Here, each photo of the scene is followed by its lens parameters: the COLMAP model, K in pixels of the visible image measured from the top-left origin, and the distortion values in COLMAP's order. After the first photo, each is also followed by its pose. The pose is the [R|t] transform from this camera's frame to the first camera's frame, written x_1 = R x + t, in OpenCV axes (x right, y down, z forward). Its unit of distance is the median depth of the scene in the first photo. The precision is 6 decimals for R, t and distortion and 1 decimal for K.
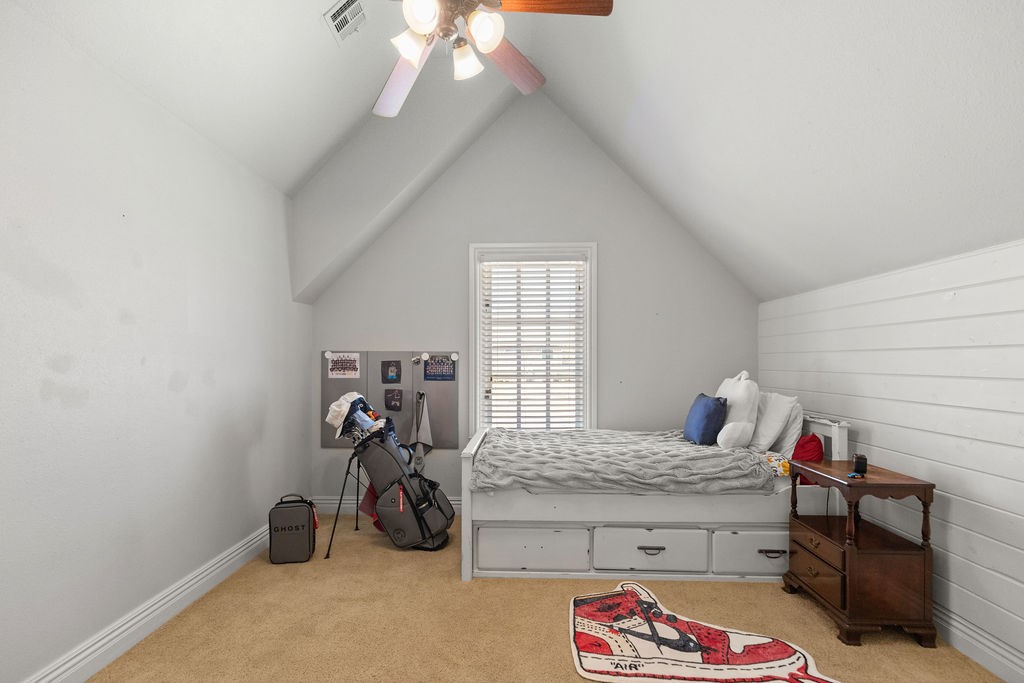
lens RADIAL K [[471.8, 0, 509.3], [0, 471.8, 350.5], [0, 0, 1]] dist [0.010300, -0.002180]
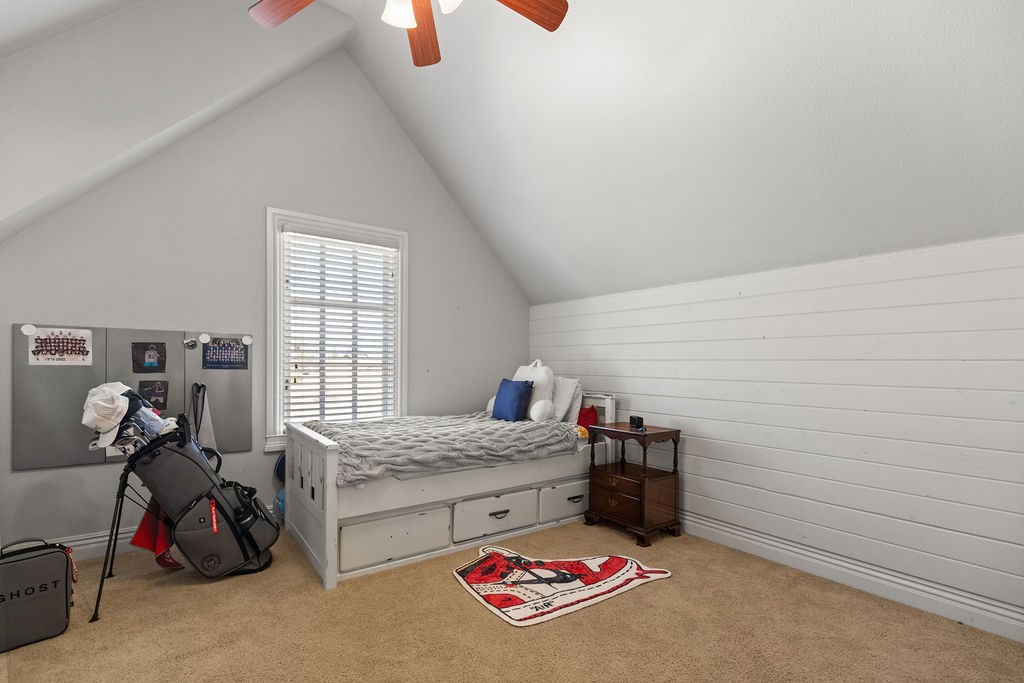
lens RADIAL K [[471.8, 0, 481.2], [0, 471.8, 359.4], [0, 0, 1]] dist [0.010300, -0.002180]
pose [[0.799098, 0.014884, 0.601017, -0.369797], [-0.024455, 0.999671, 0.007758, 0.039580], [-0.600703, -0.020897, 0.799199, 0.118809]]
